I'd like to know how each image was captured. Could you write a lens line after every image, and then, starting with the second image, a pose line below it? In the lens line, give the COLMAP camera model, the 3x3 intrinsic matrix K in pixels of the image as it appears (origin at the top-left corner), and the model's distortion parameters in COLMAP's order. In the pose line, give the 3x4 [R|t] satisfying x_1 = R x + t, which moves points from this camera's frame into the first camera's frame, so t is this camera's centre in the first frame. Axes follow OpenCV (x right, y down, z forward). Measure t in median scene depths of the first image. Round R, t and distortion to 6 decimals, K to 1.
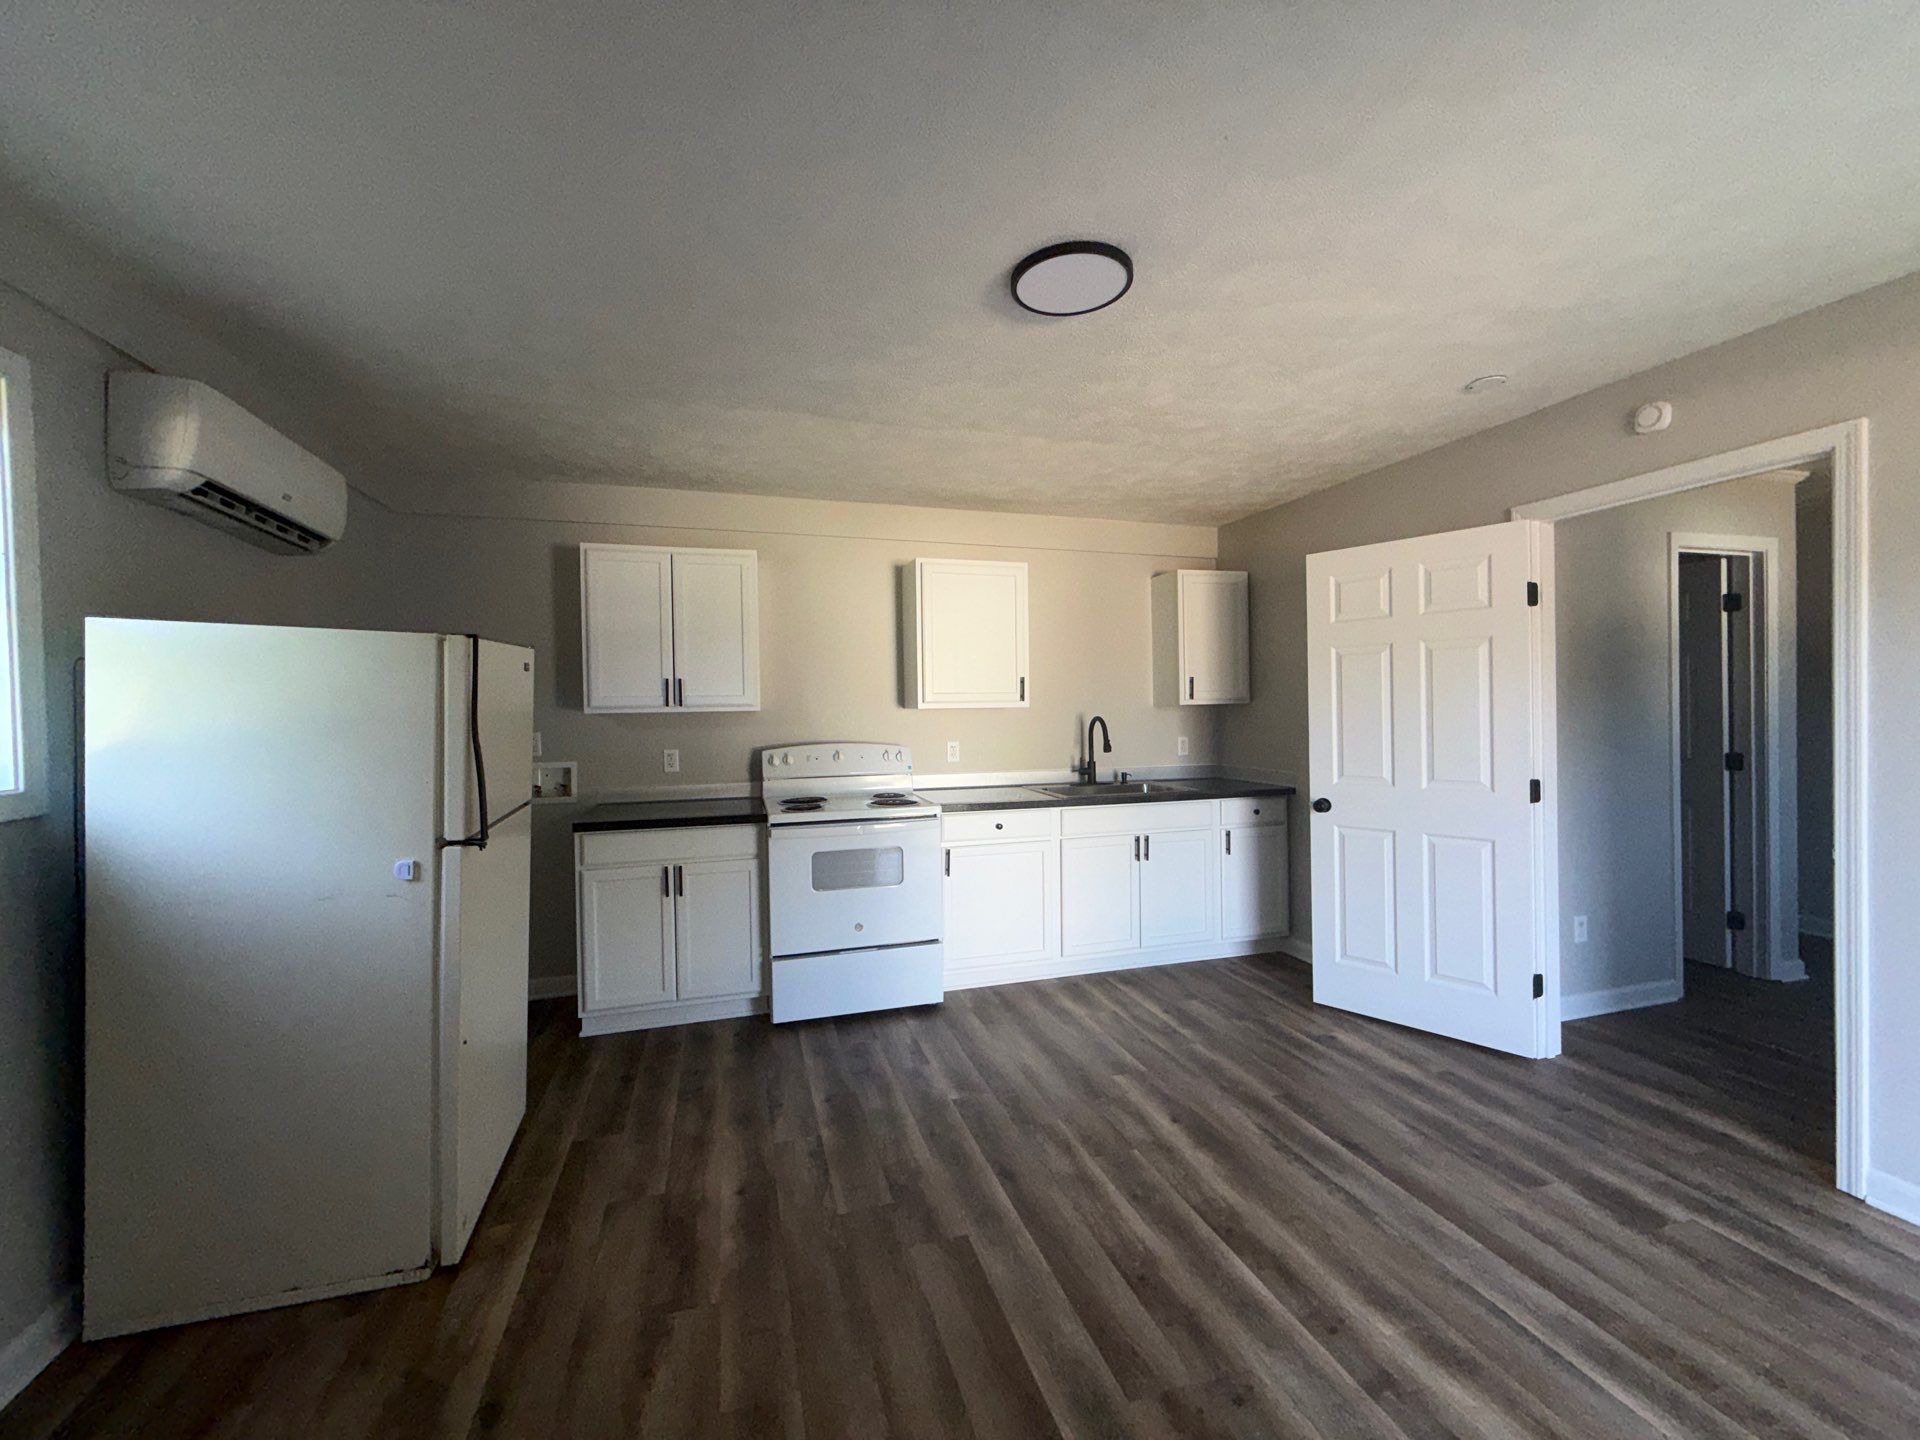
lens RADIAL K [[763.3, 0, 959.9], [0, 763.3, 713.3], [0, 0, 1]] dist [0.001035, 0.000450]
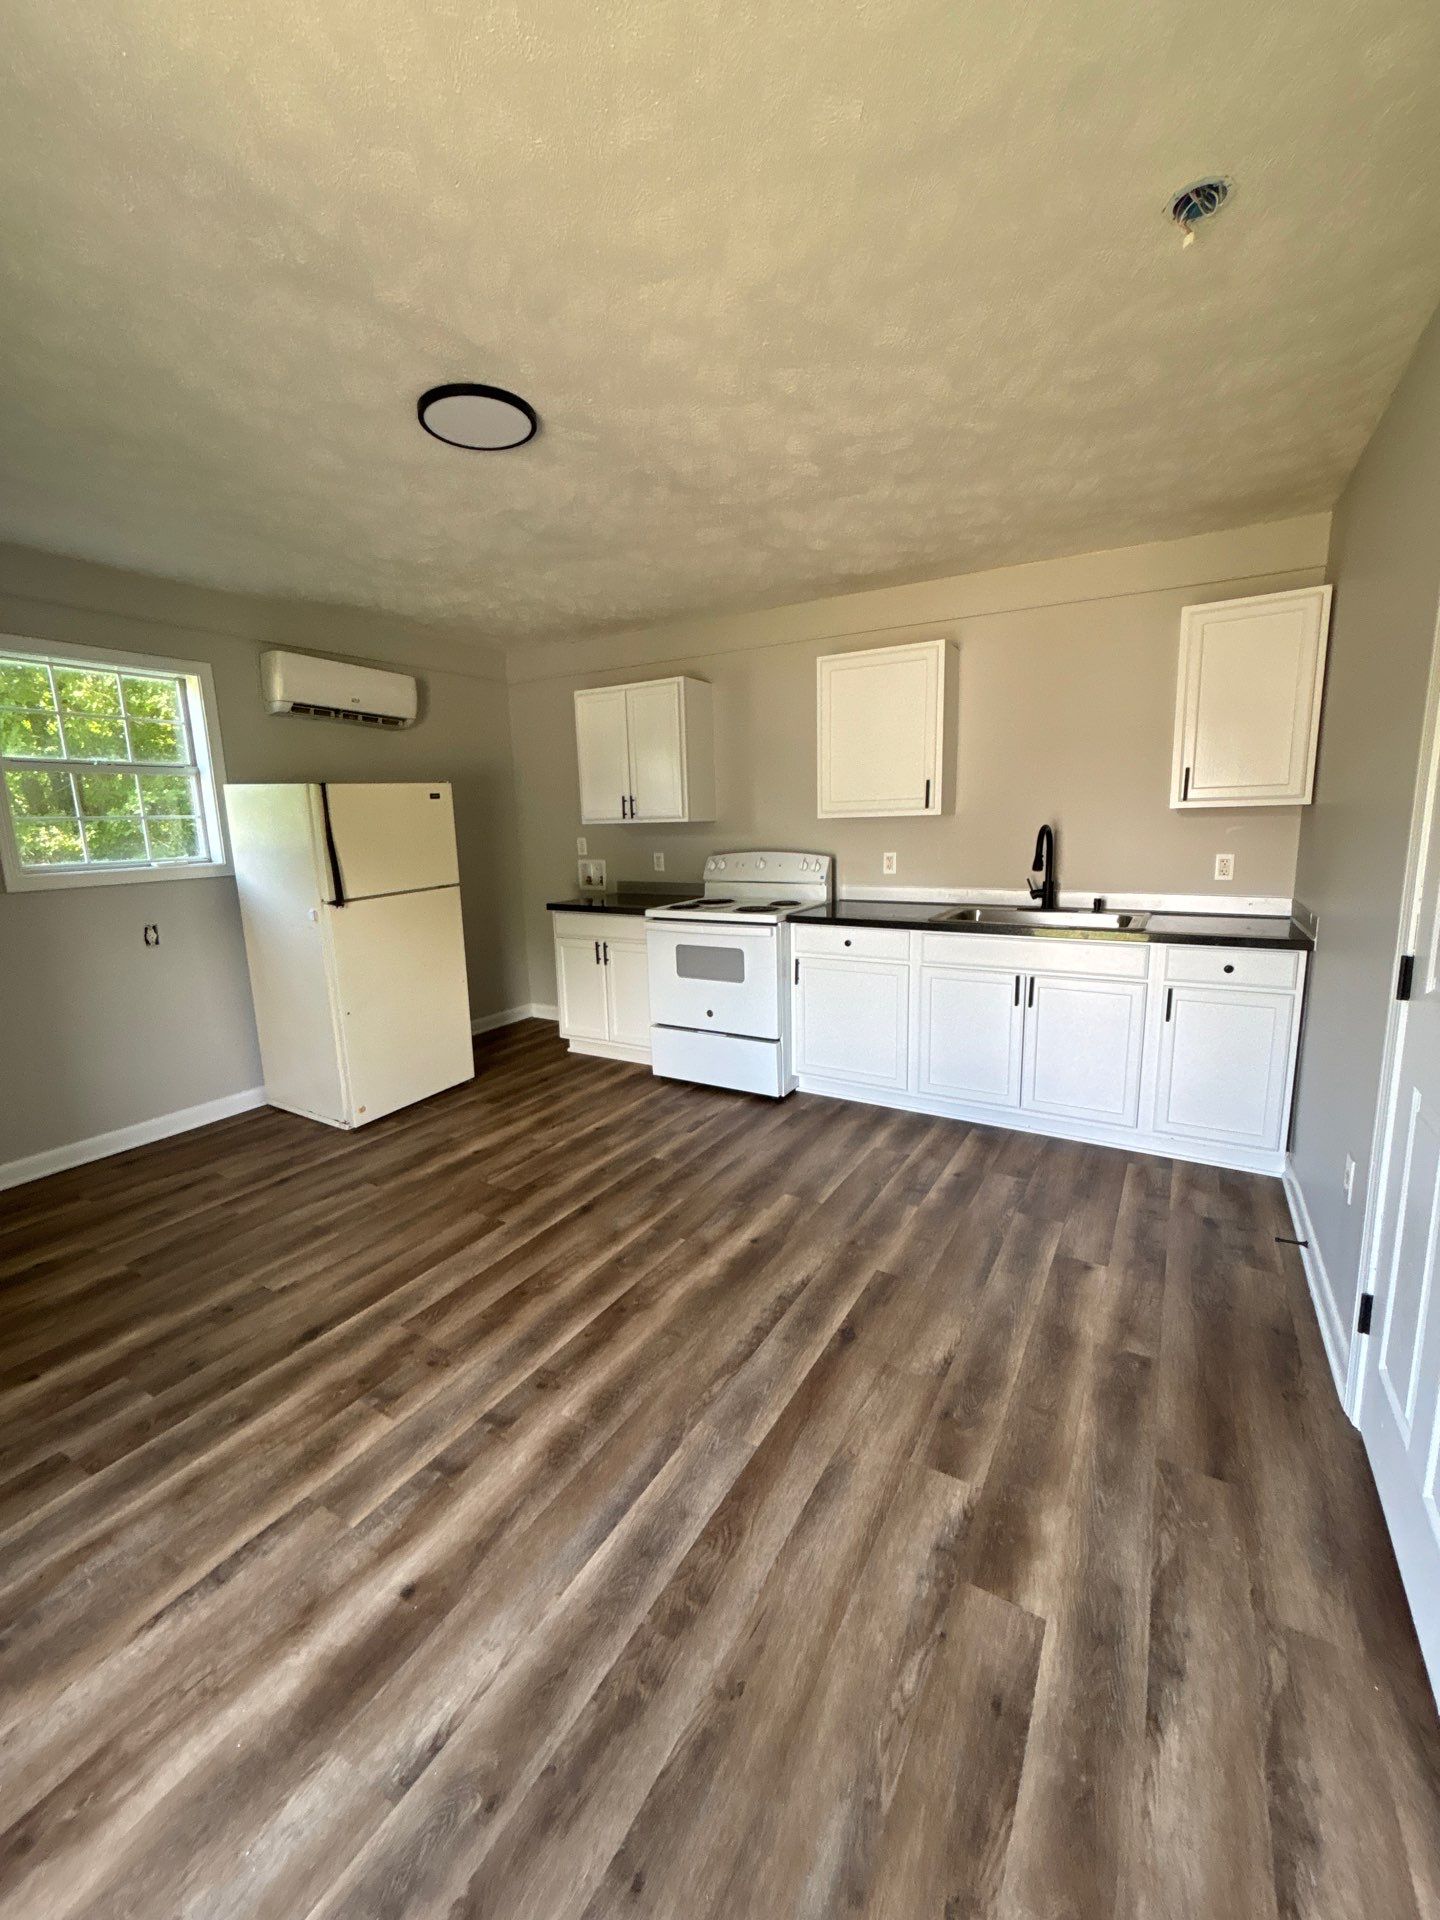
lens RADIAL K [[777.8, 0, 718.4], [0, 777.8, 954.0], [0, 0, 1]] dist [0.001153, 0.000444]
pose [[0.671874, 0.122556, -0.730456, 0.936115], [0.010667, 0.984512, 0.174993, -0.015394], [0.740589, -0.125366, 0.660160, 0.334190]]
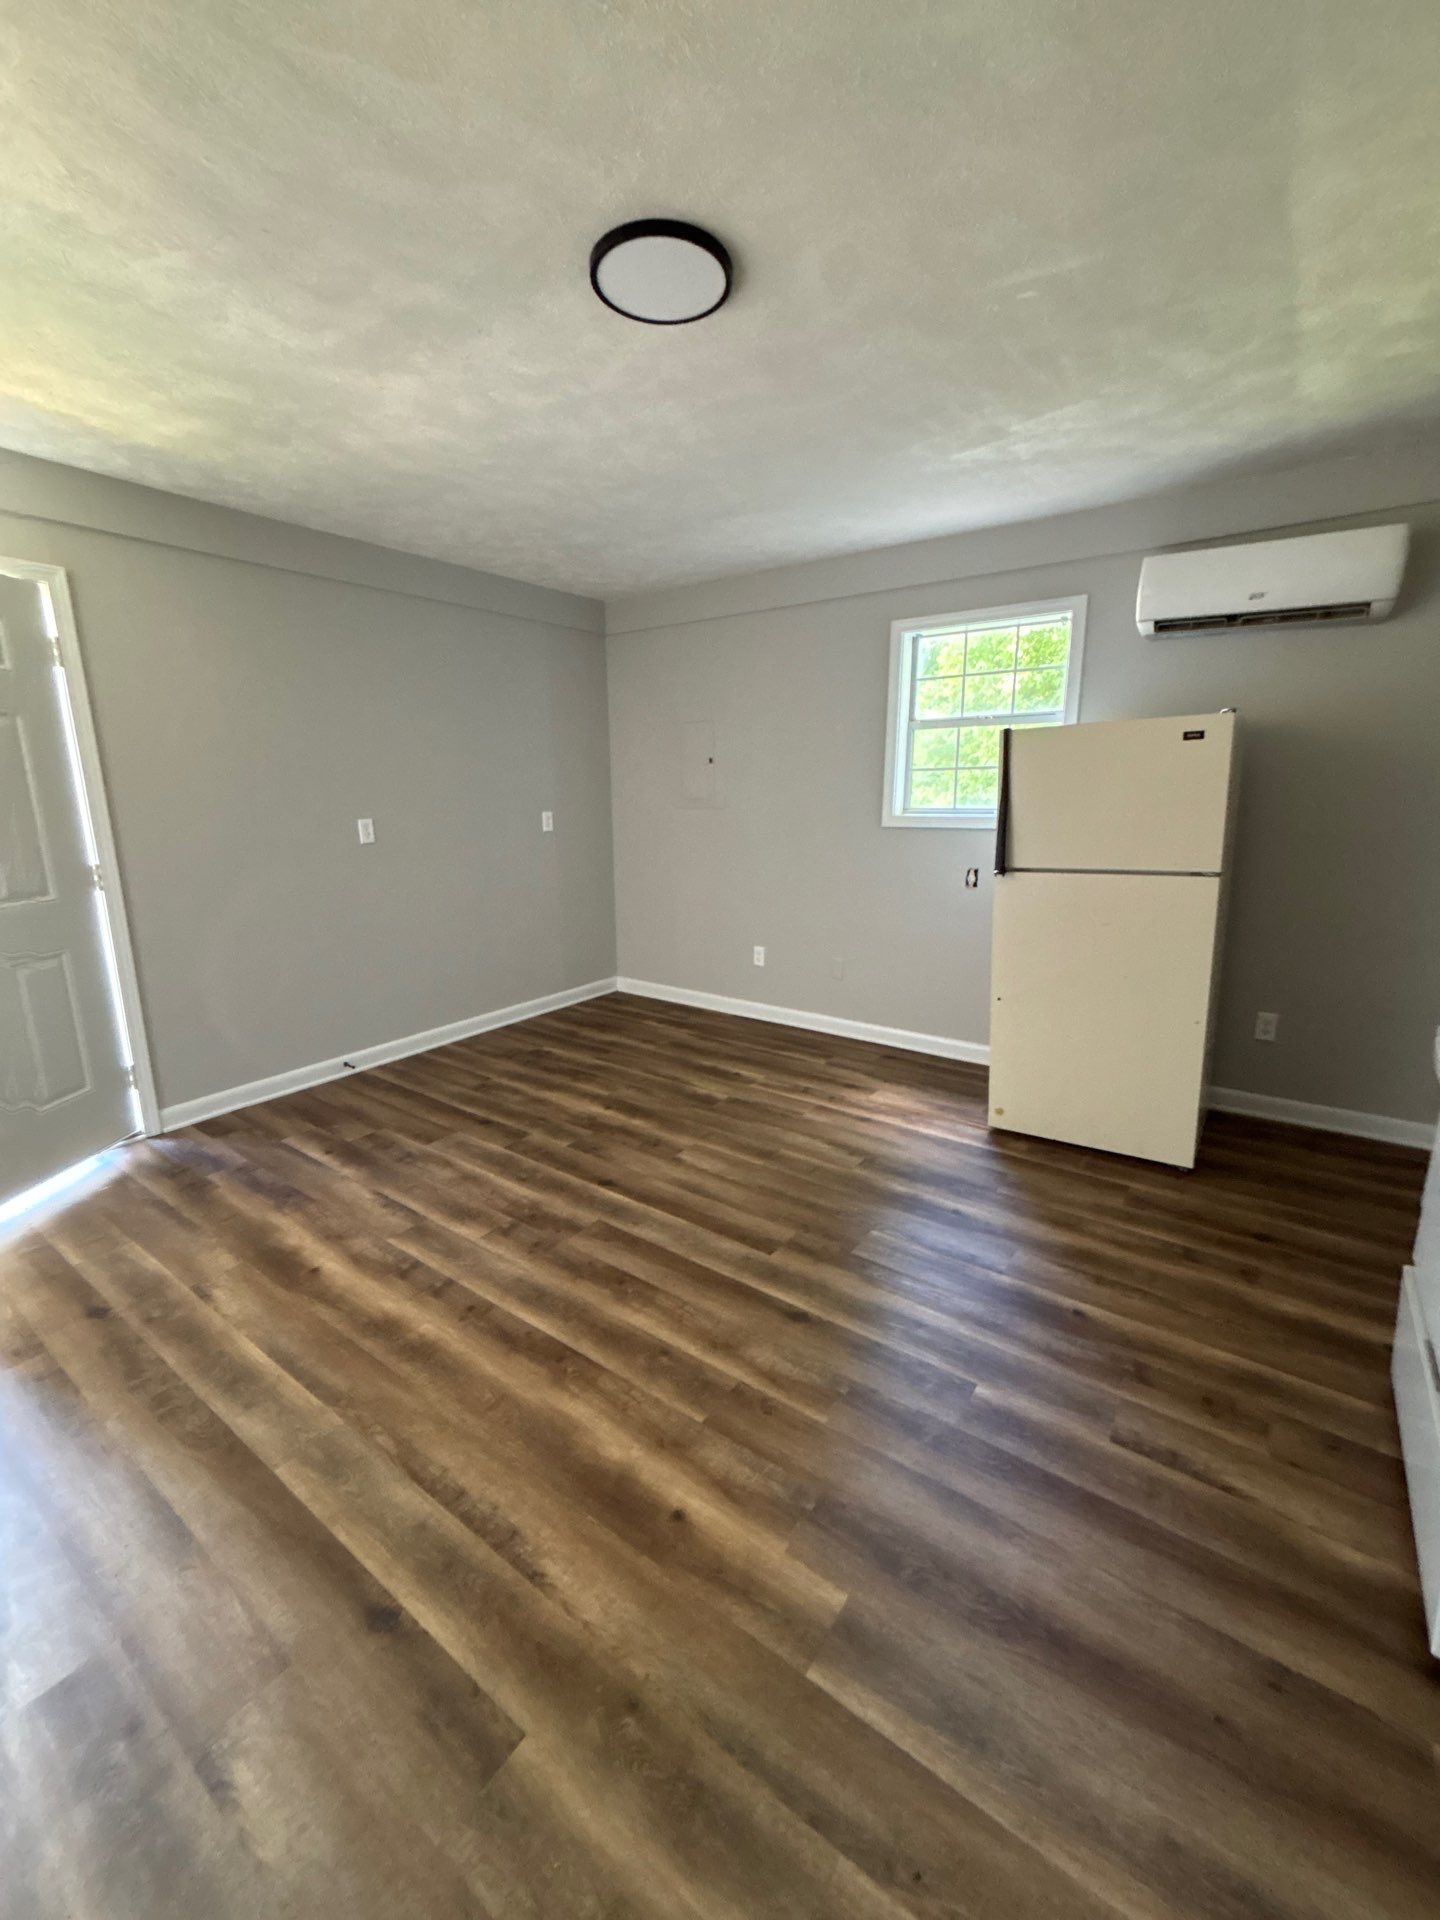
lens RADIAL K [[777.8, 0, 718.4], [0, 777.8, 954.0], [0, 0, 1]] dist [0.001153, 0.000444]
pose [[-0.798314, 0.149619, -0.583360, 0.534637], [0.014408, 0.973116, 0.229865, -0.023879], [0.602069, 0.175099, -0.779008, 1.389578]]
